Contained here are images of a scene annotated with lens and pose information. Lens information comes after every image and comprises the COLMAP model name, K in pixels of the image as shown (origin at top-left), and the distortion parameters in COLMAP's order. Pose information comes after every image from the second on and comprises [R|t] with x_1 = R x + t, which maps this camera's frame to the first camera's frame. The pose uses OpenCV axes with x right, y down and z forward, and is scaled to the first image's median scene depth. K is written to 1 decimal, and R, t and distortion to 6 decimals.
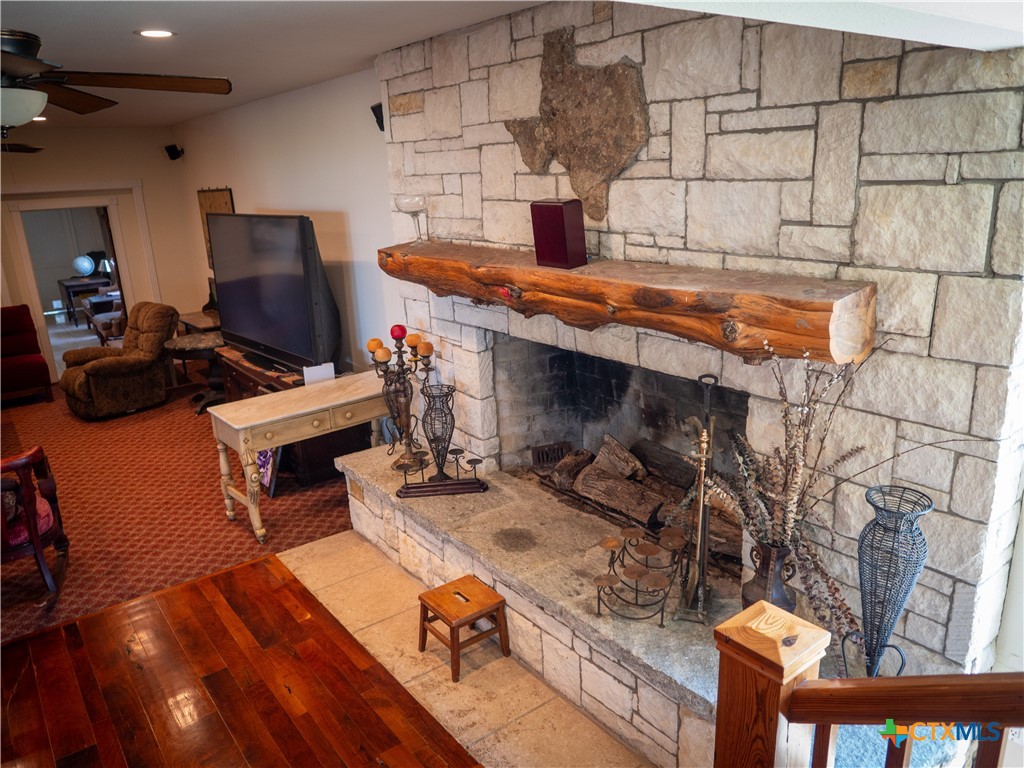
lens RADIAL K [[739.4, 0, 511.6], [0, 739.4, 384.9], [0, 0, 1]] dist [-0.020330, 0.005016]
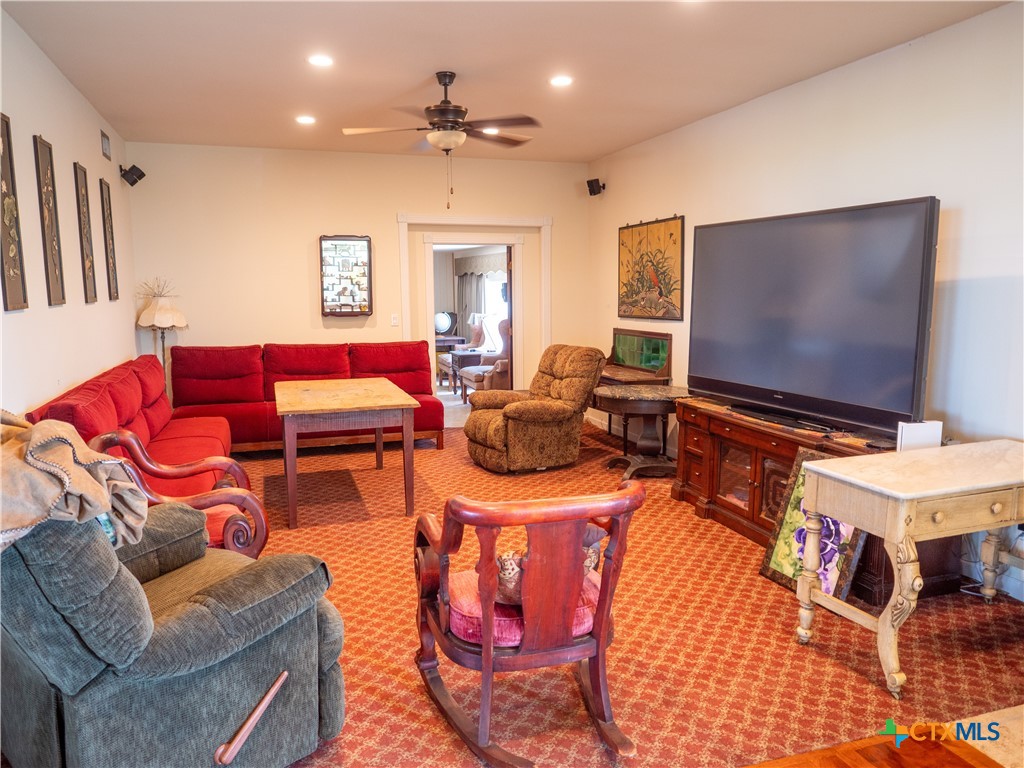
lens RADIAL K [[739.4, 0, 511.7], [0, 739.4, 386.6], [0, 0, 1]] dist [-0.020330, 0.005016]
pose [[0.943560, 0.083161, -0.320592, -0.302740], [-0.127841, 0.984397, -0.120909, 0.051654], [0.305535, 0.155070, 0.939469, 0.203148]]
